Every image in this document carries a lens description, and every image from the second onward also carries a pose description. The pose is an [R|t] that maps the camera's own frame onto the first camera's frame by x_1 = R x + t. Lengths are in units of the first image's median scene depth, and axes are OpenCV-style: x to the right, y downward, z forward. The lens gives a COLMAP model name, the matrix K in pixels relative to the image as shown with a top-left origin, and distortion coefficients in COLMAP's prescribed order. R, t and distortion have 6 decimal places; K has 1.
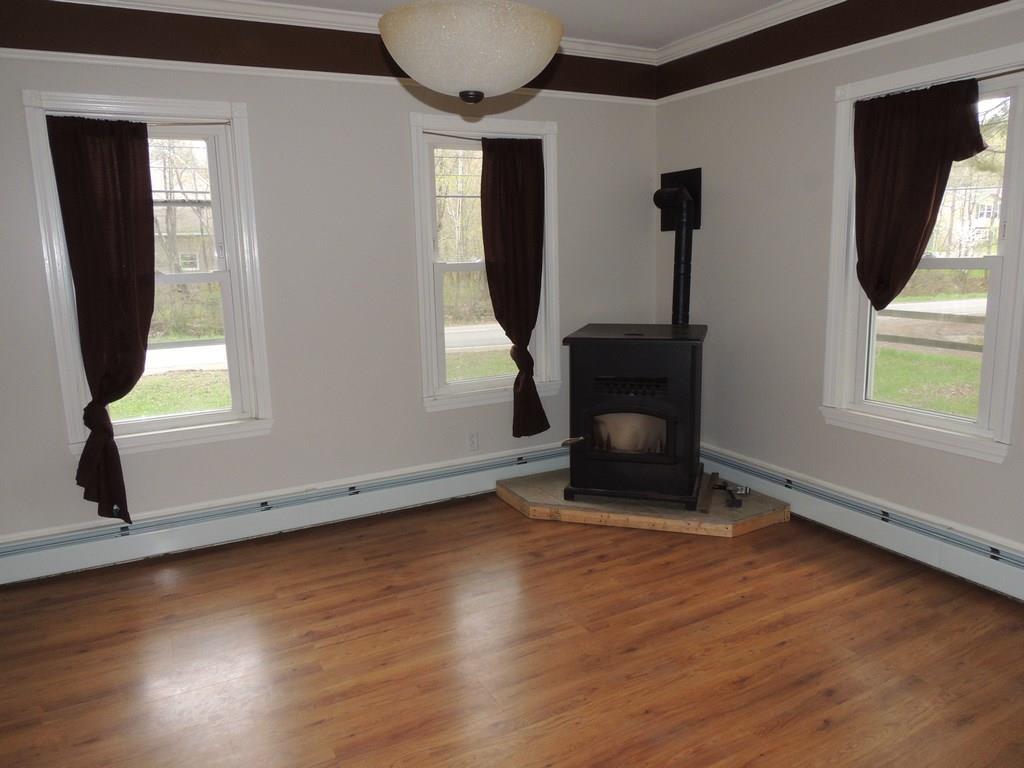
lens RADIAL K [[744.9, 0, 512.0], [0, 744.9, 384.0], [0, 0, 1]] dist [-0.006866, -0.002310]
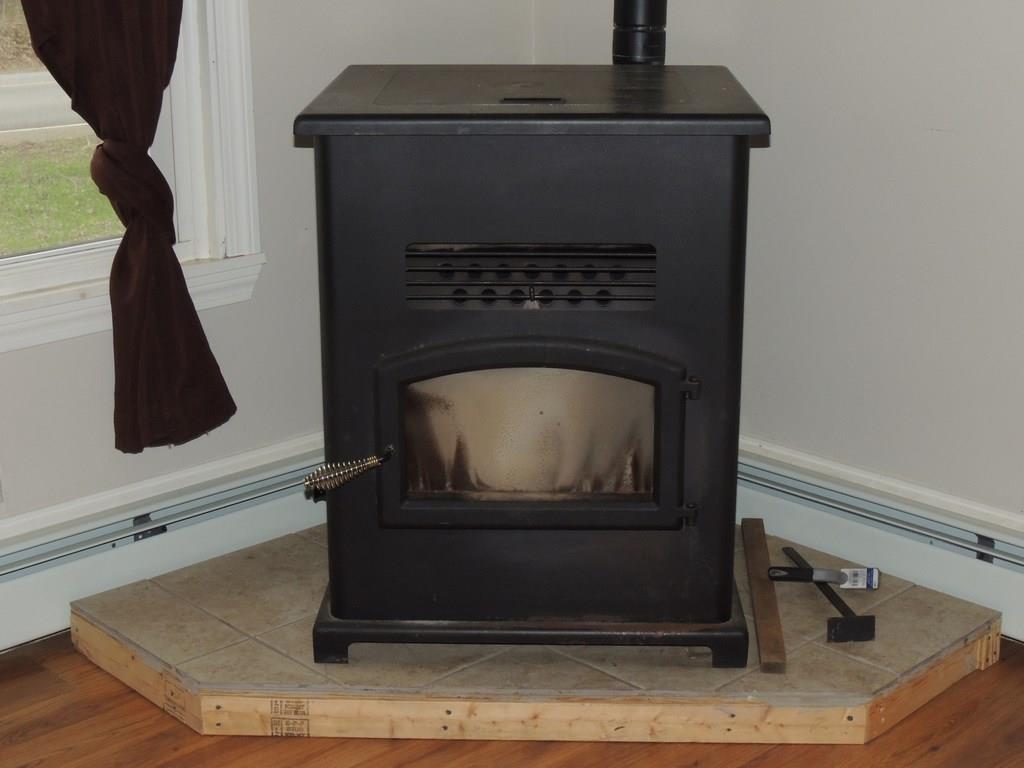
lens RADIAL K [[1674.9, 0, 512.0], [0, 1674.9, 384.0], [0, 0, 1]] dist [-0.104981, -0.214404]
pose [[0.958533, -0.061257, 0.278320, -0.033891], [0.031654, 0.993467, 0.109642, -0.026879], [-0.283218, -0.096285, 0.954210, 0.354193]]
